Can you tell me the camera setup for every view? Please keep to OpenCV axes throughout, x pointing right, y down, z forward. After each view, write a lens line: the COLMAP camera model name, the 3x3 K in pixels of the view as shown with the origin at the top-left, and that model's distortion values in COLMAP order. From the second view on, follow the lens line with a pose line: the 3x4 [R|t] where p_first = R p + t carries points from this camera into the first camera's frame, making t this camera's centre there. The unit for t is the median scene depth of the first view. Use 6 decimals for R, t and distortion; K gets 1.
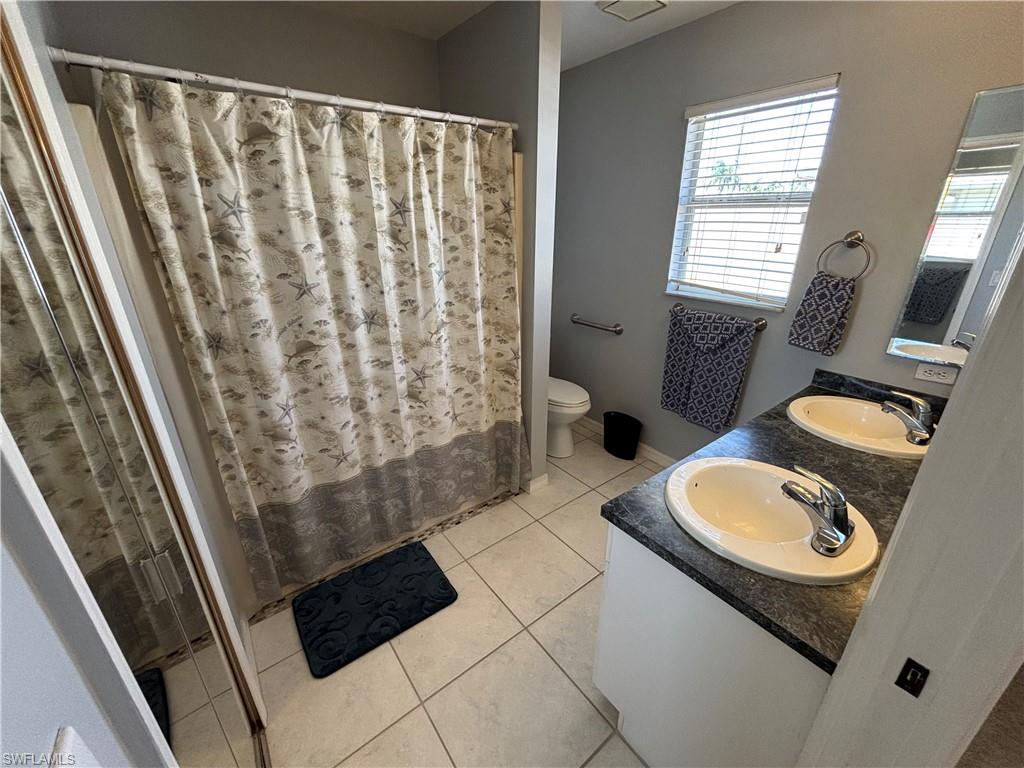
lens RADIAL K [[412.3, 0, 509.4], [0, 412.3, 388.9], [0, 0, 1]] dist [-0.014454, -0.000291]
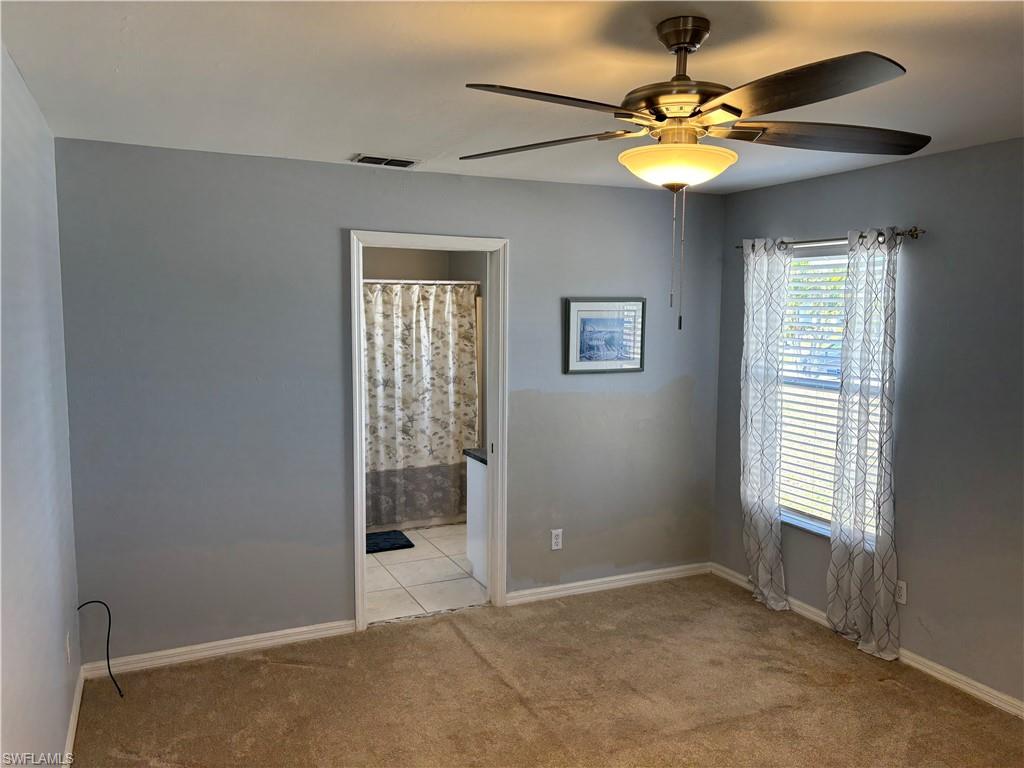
lens RADIAL K [[771.9, 0, 507.8], [0, 771.9, 379.7], [0, 0, 1]] dist [0.109573, -0.314069]
pose [[0.976927, 0.026884, -0.211877, 0.862956], [-0.086830, 0.956354, -0.279013, 0.682143], [0.195128, 0.290972, 0.936622, -1.990233]]
